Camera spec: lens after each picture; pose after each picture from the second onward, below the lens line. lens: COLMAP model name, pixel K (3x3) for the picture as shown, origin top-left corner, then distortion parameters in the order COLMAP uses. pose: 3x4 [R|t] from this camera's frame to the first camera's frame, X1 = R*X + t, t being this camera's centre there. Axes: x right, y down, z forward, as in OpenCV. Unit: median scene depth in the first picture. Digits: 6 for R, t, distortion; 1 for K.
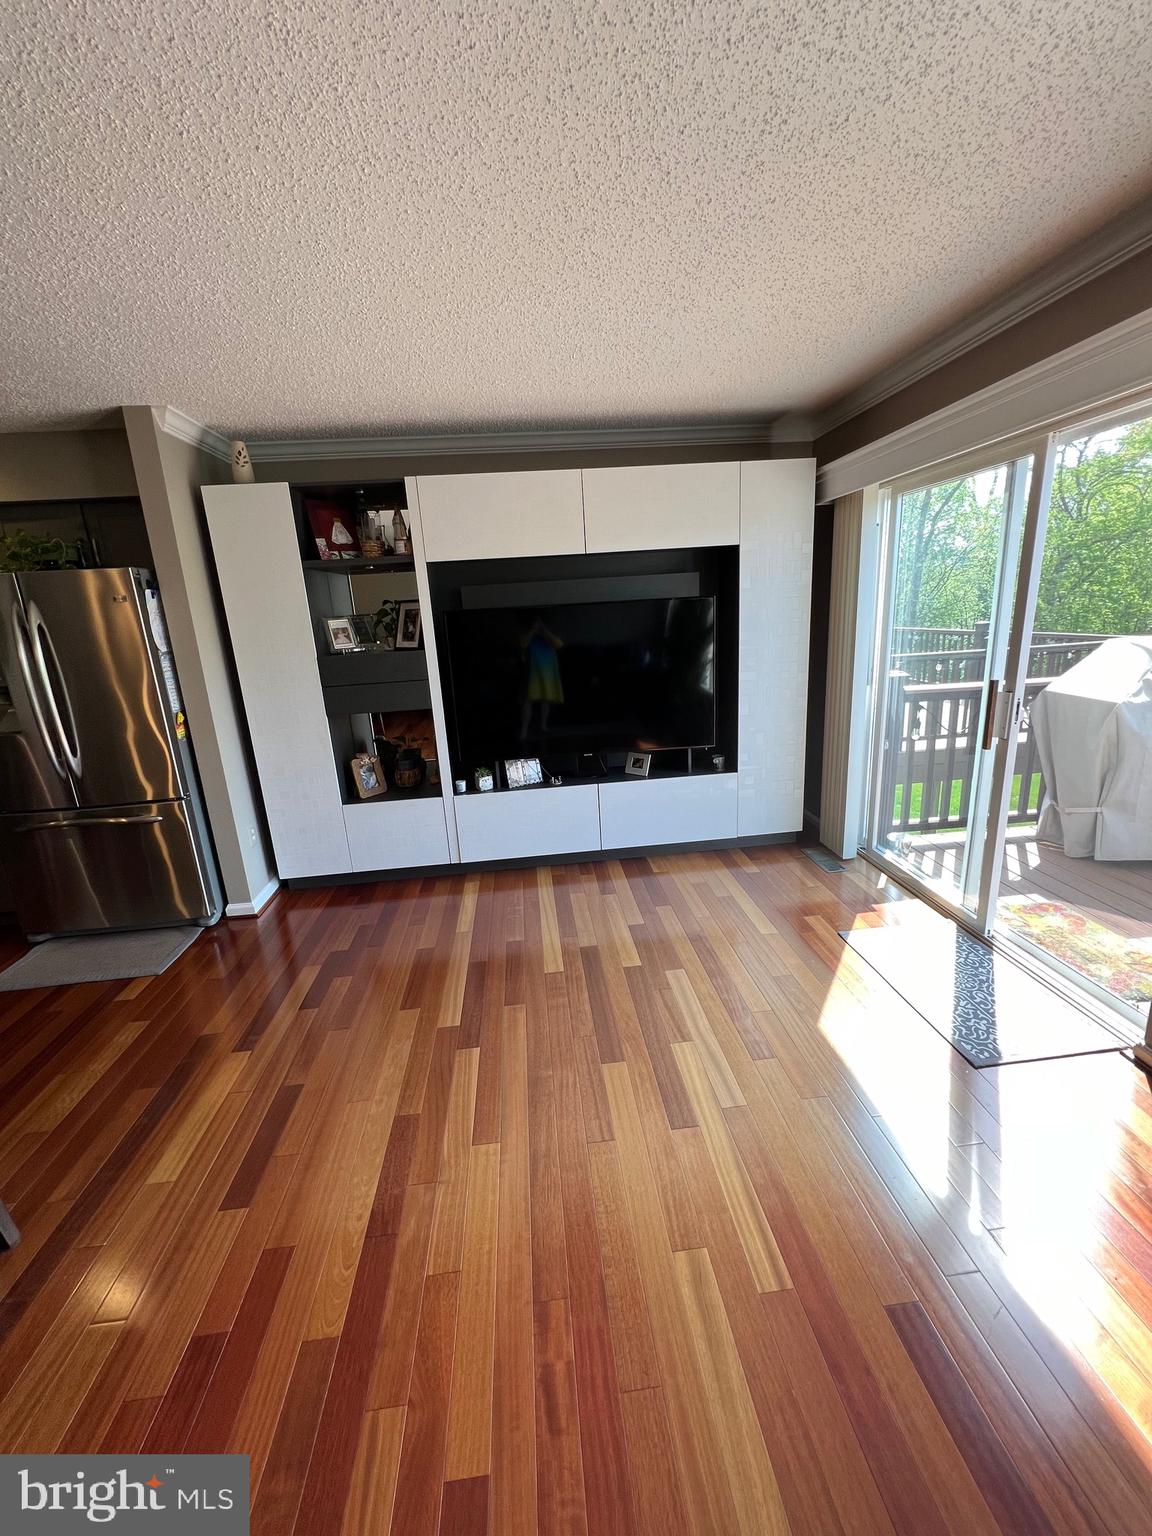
lens RADIAL K [[625.7, 0, 583.1], [0, 625.7, 766.4], [0, 0, 1]] dist [-0.000670, -0.000261]
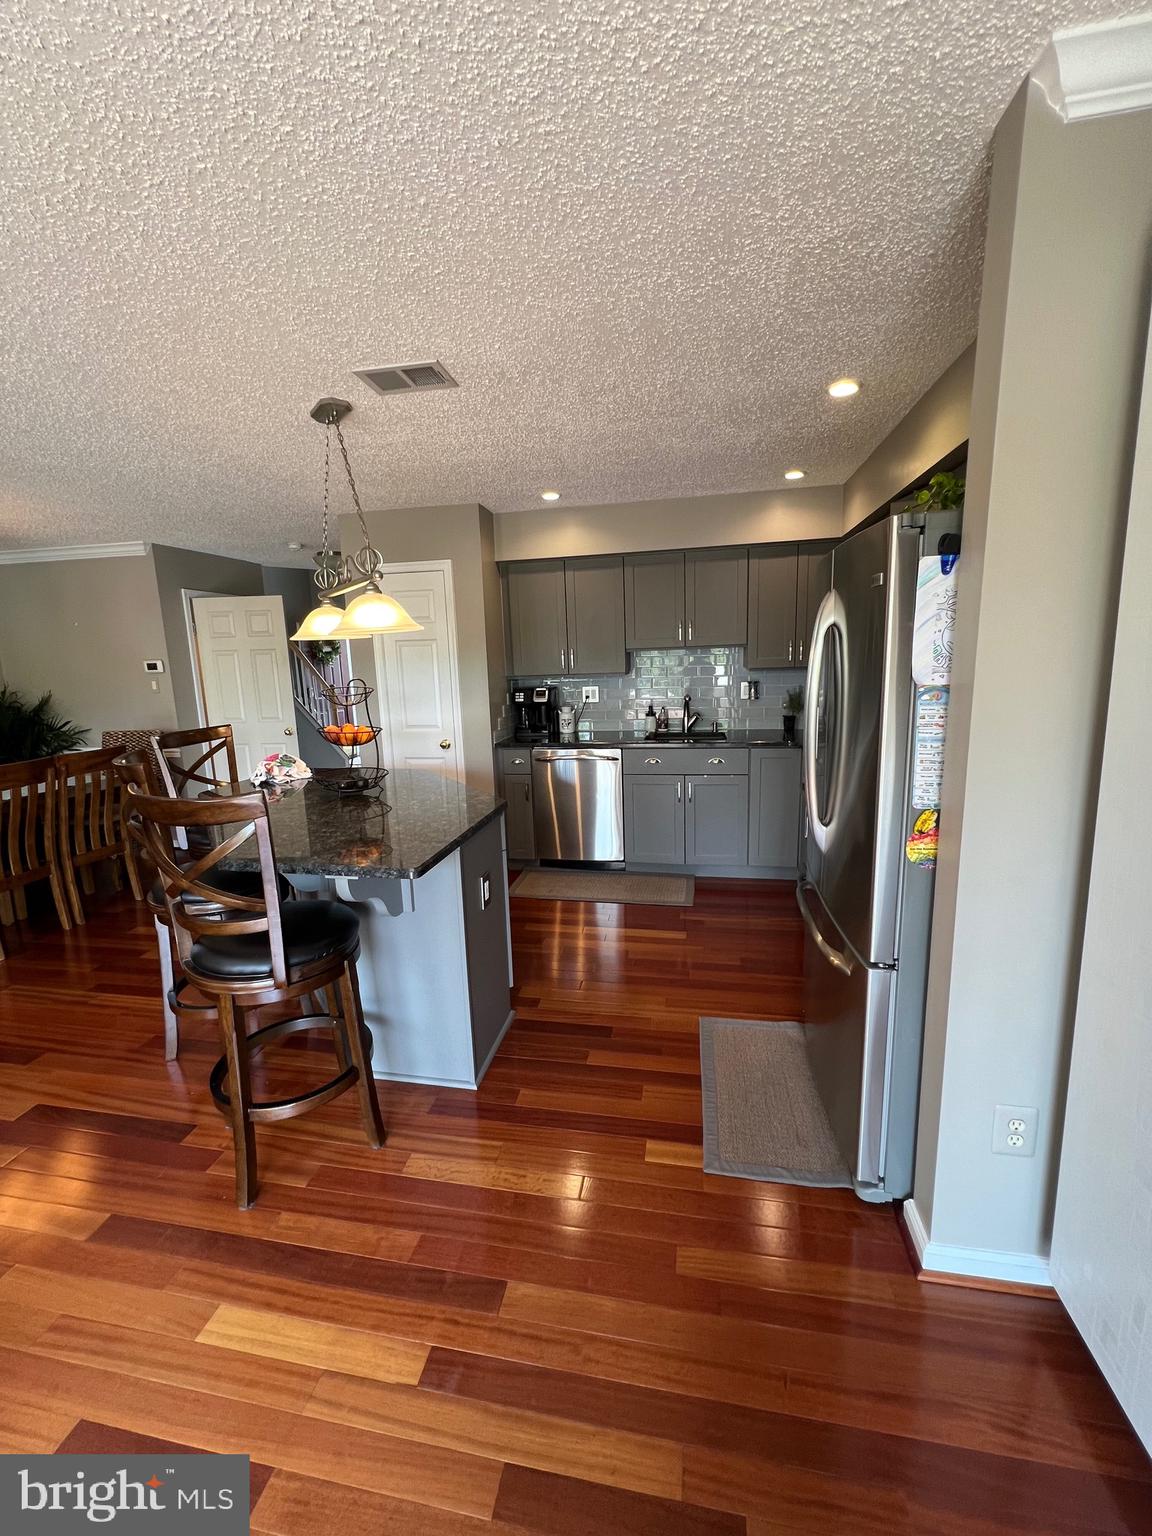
lens RADIAL K [[622.1, 0, 575.2], [0, 622.1, 770.5], [0, 0, 1]] dist [0.000499, -0.000018]
pose [[-0.275897, 0.240074, -0.930723, -0.124057], [-0.199653, 0.932873, 0.299812, -0.193504], [0.940223, 0.268539, -0.209445, 0.788303]]
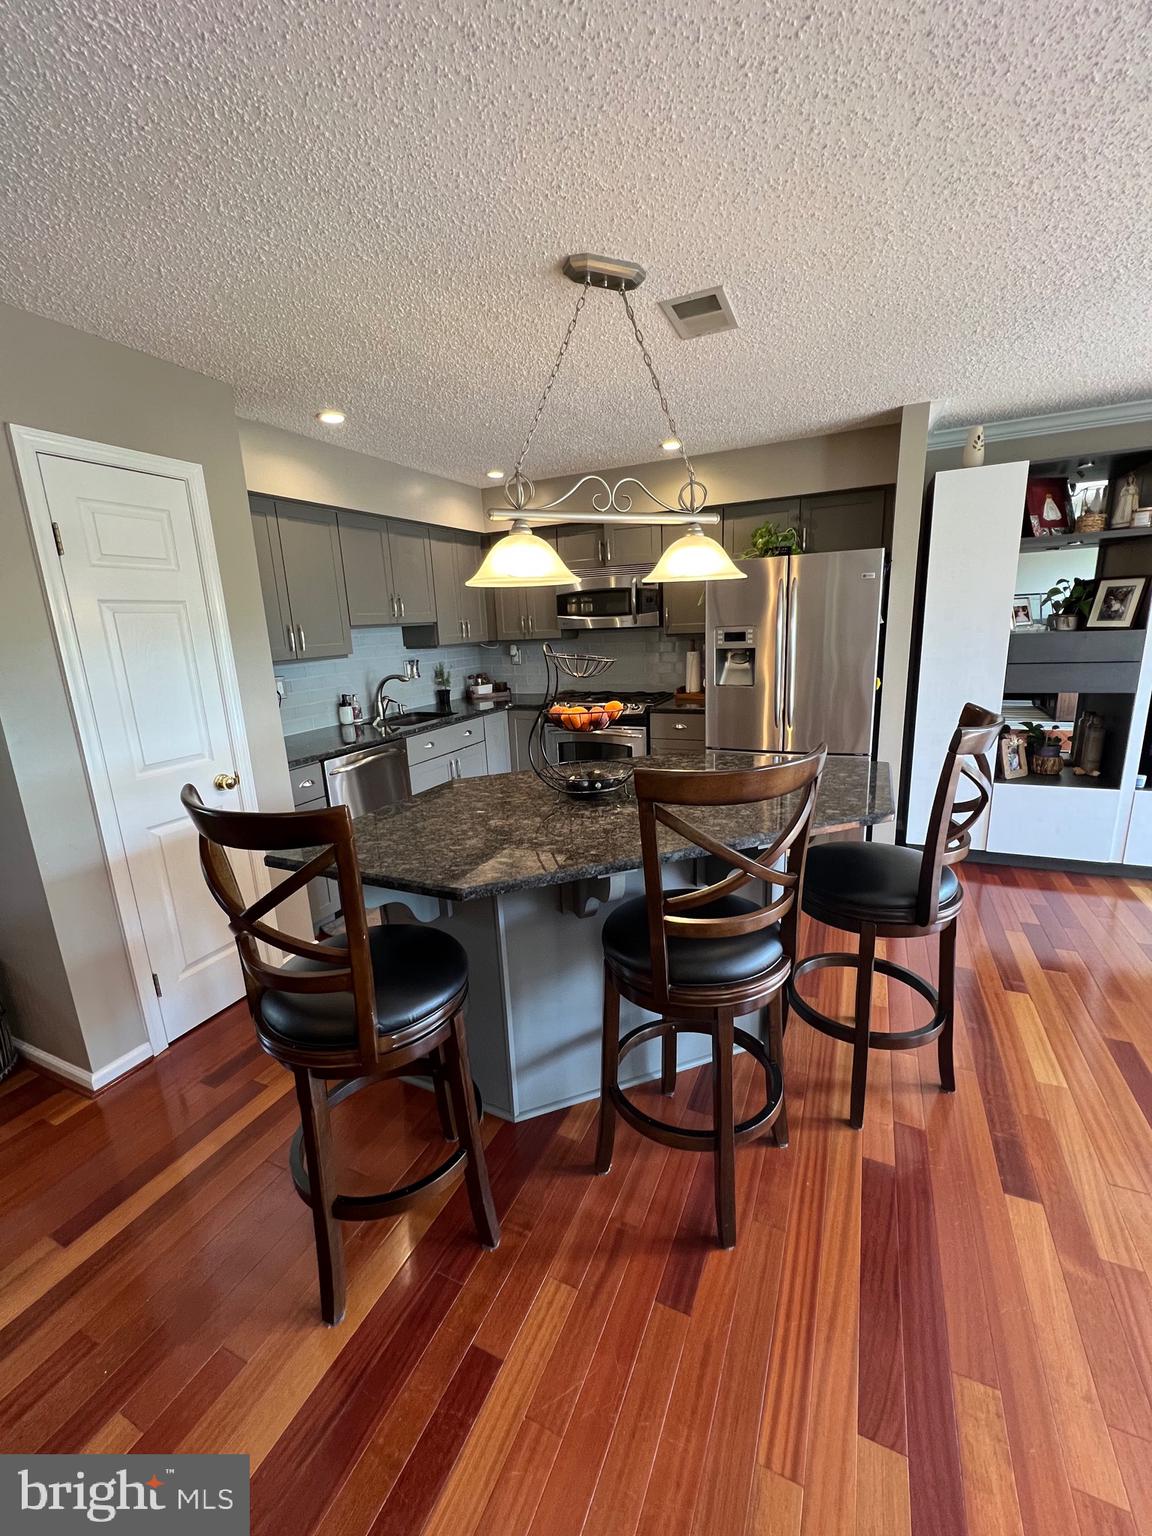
lens RADIAL K [[625.7, 0, 583.1], [0, 625.7, 766.4], [0, 0, 1]] dist [-0.000670, -0.000261]
pose [[0.867227, 0.128093, -0.481155, -0.519547], [-0.130144, 0.991063, 0.029272, 0.100682], [0.480604, 0.037234, 0.876147, -0.214976]]
